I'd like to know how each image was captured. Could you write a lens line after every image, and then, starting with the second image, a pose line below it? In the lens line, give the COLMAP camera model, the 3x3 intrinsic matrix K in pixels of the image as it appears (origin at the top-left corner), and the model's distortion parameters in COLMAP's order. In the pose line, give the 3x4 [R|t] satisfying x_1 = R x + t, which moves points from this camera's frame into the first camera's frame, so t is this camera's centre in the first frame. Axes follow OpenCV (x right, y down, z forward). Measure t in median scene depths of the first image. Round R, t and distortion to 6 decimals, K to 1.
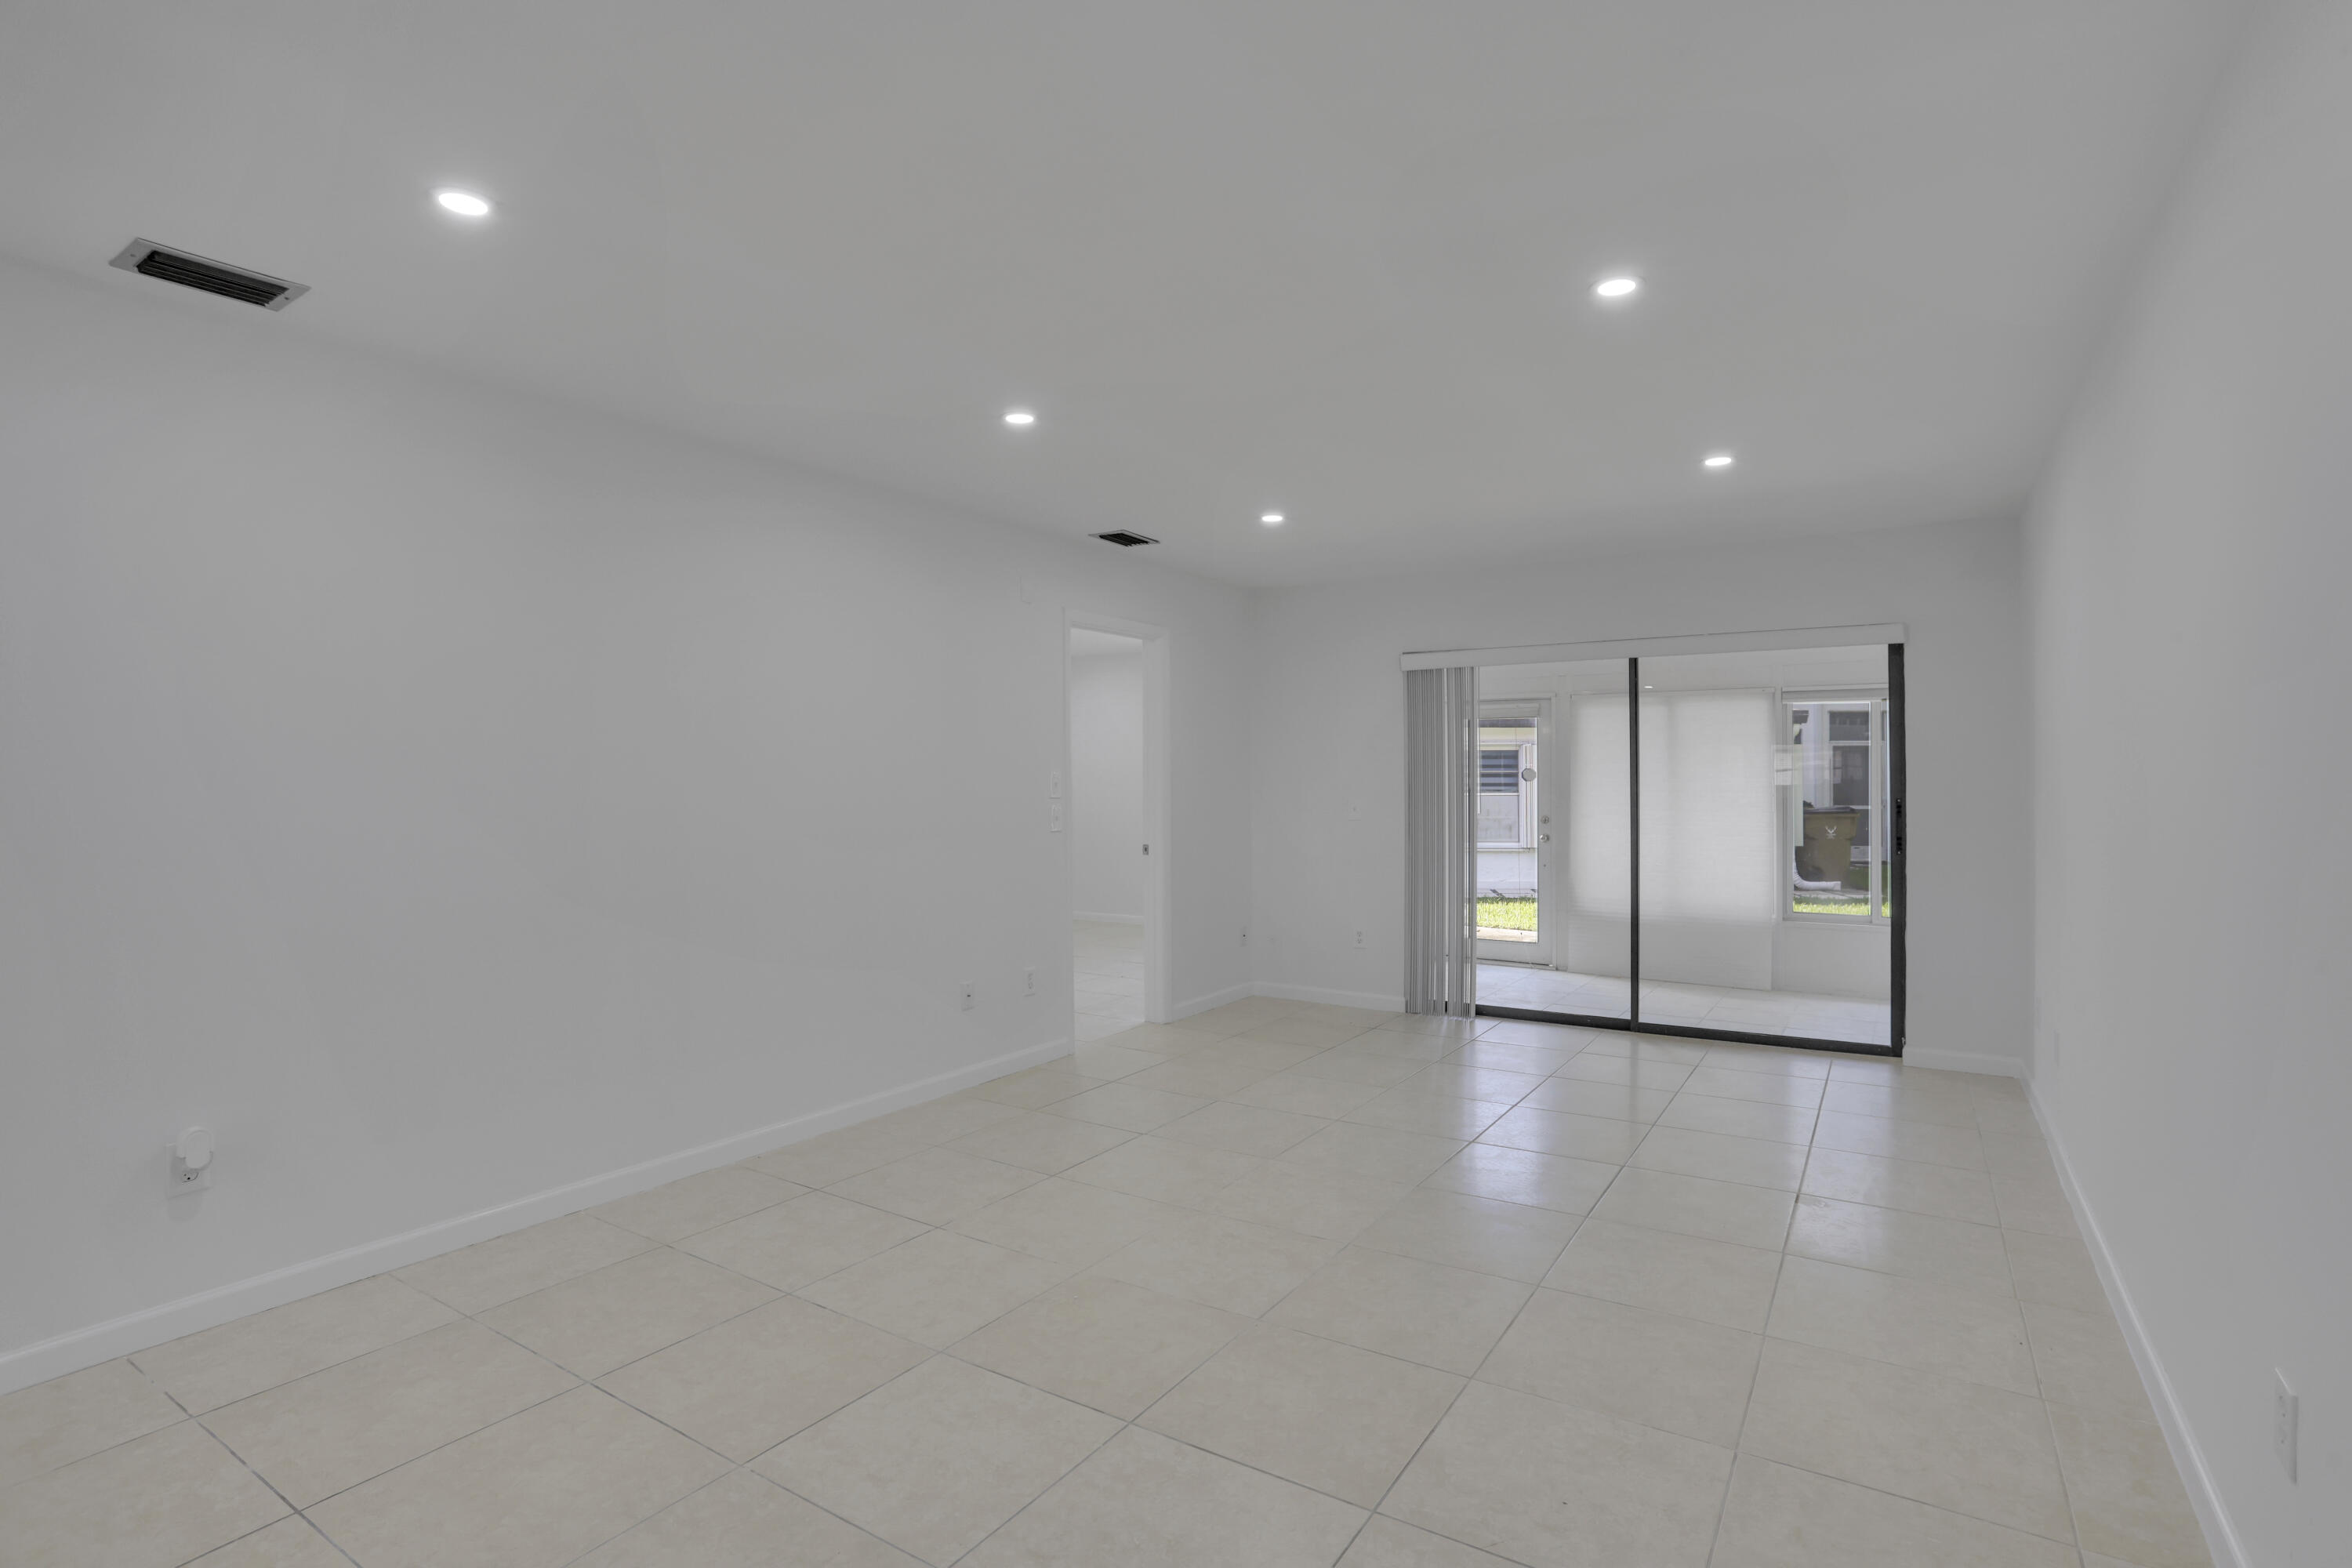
lens RADIAL K [[1125.9, 0, 1176.0], [0, 1125.9, 784.0], [0, 0, 1]] dist [-0.072168, 0.027252]
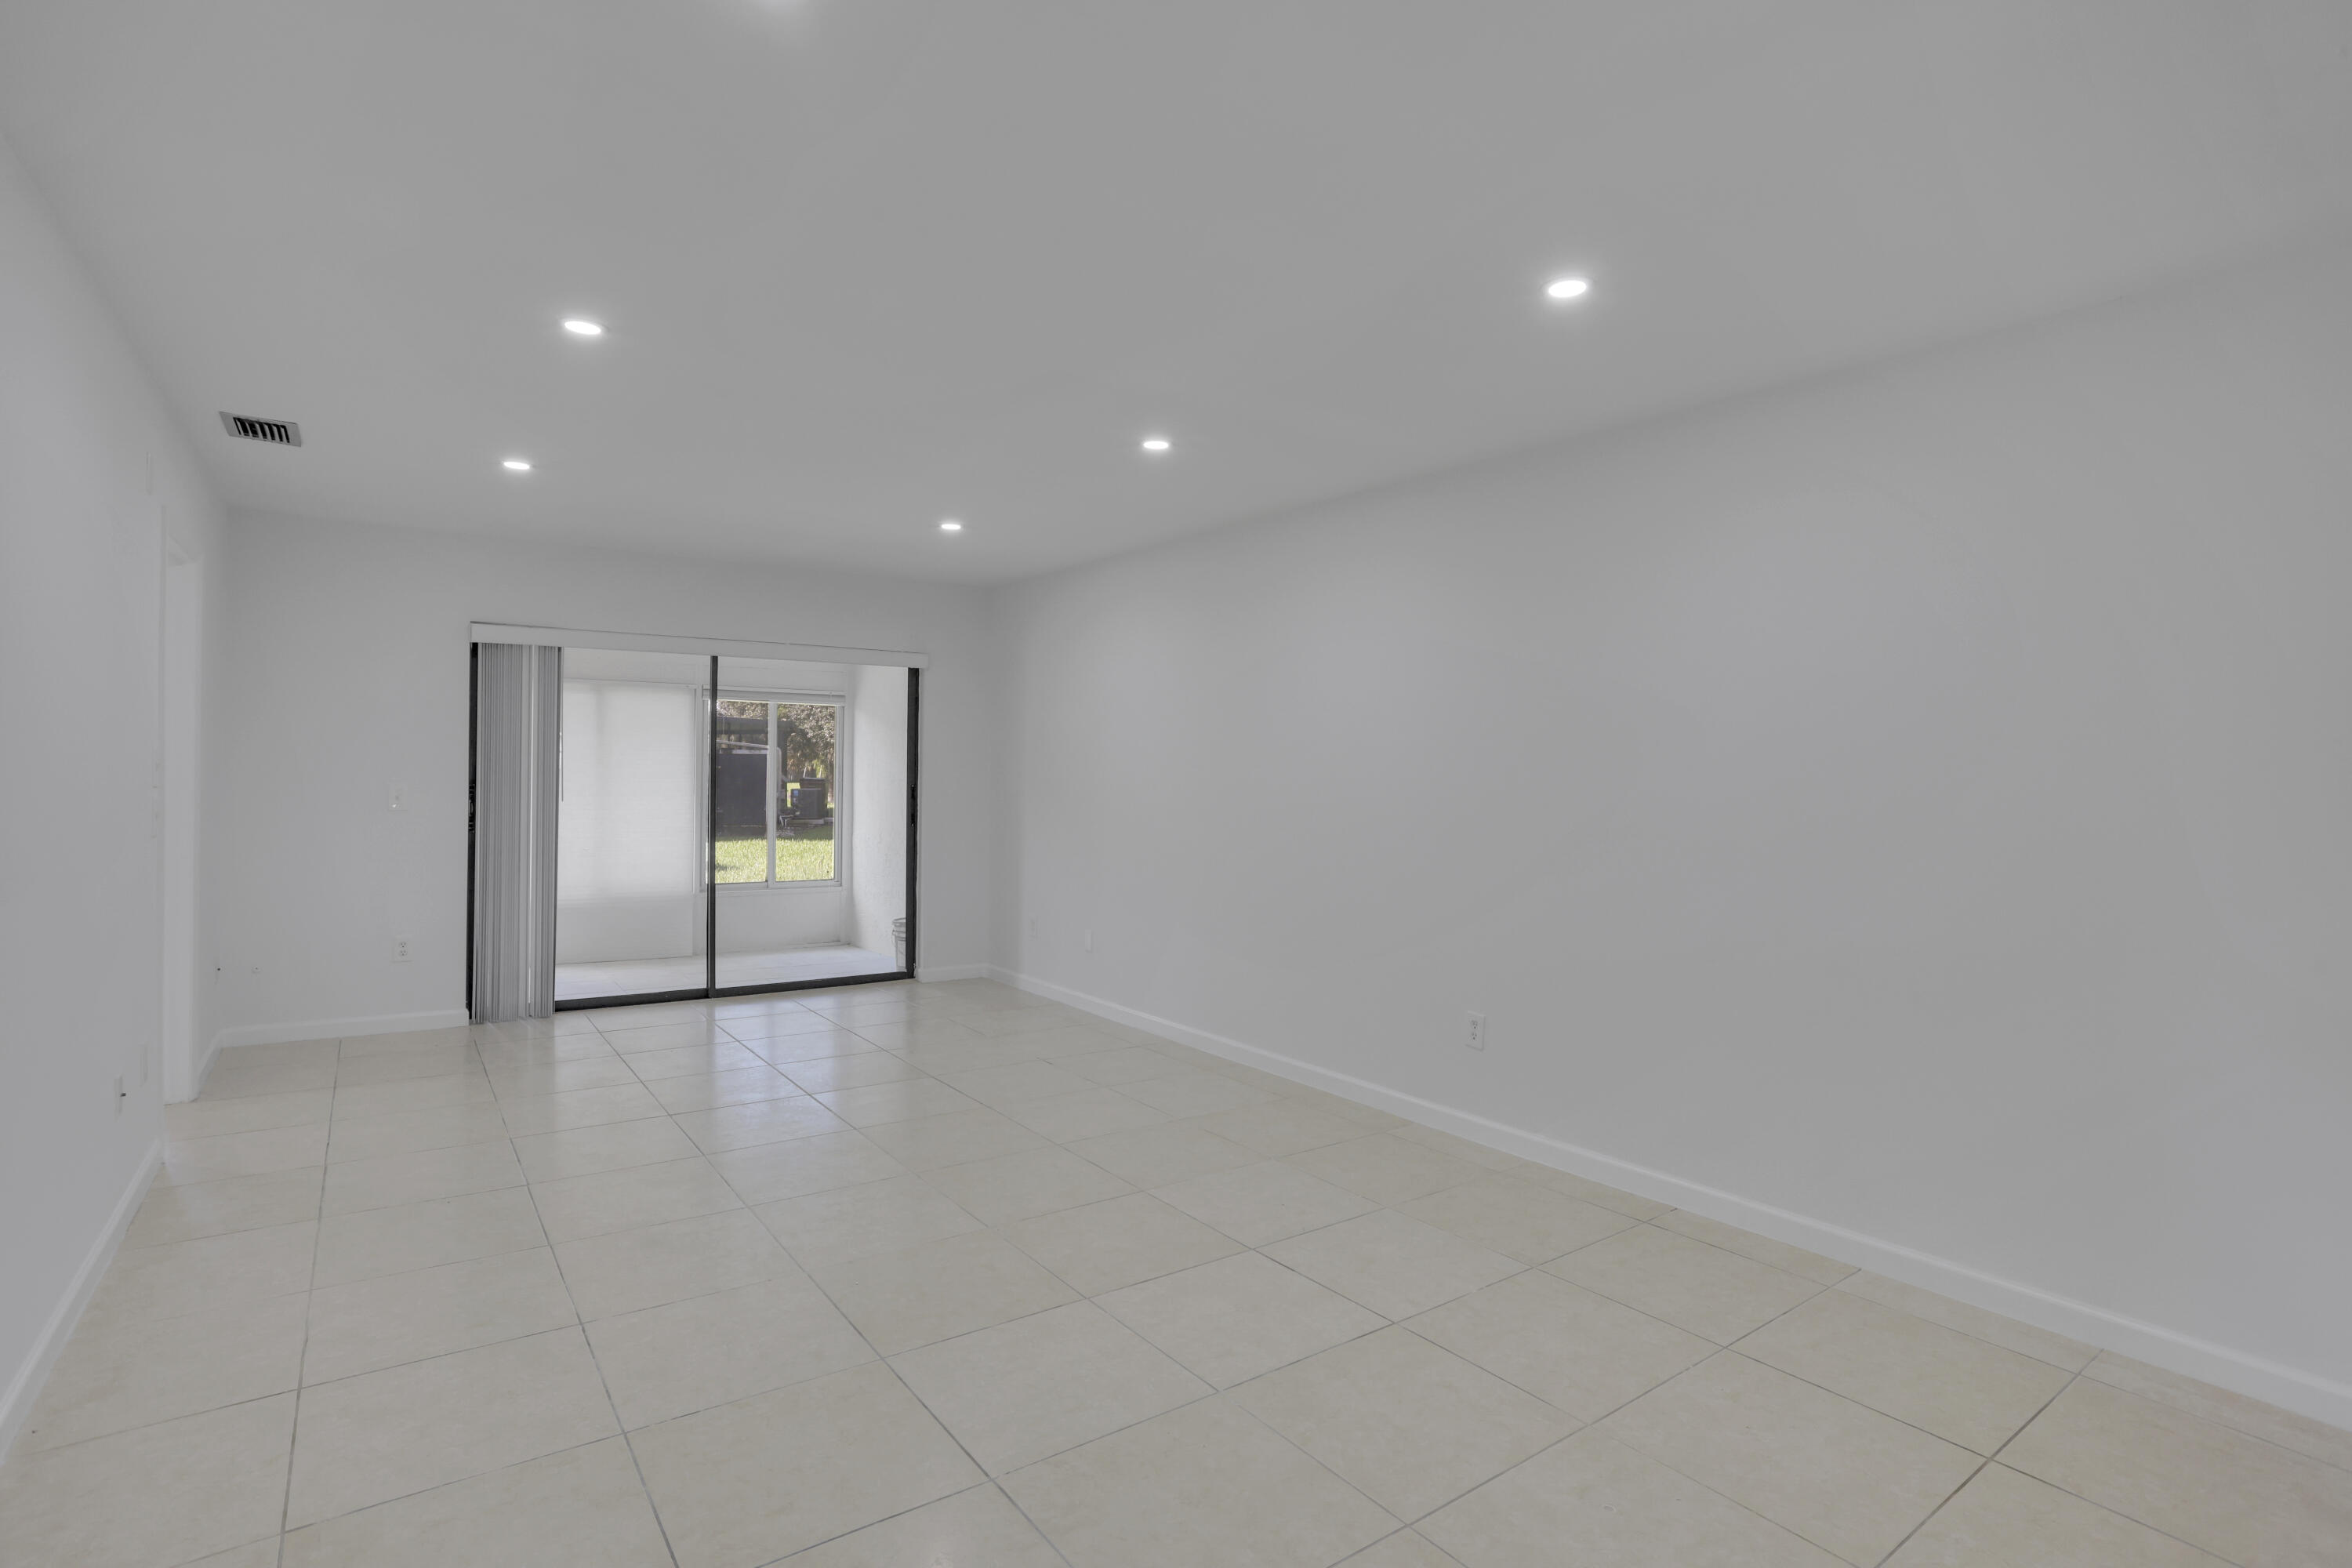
lens RADIAL K [[1125.9, 0, 1176.0], [0, 1125.9, 784.0], [0, 0, 1]] dist [-0.072168, 0.027252]
pose [[0.378711, -0.004002, 0.925506, -0.422149], [-0.009867, 0.999916, 0.008362, -0.000995], [-0.925462, -0.012298, 0.378640, 0.164895]]
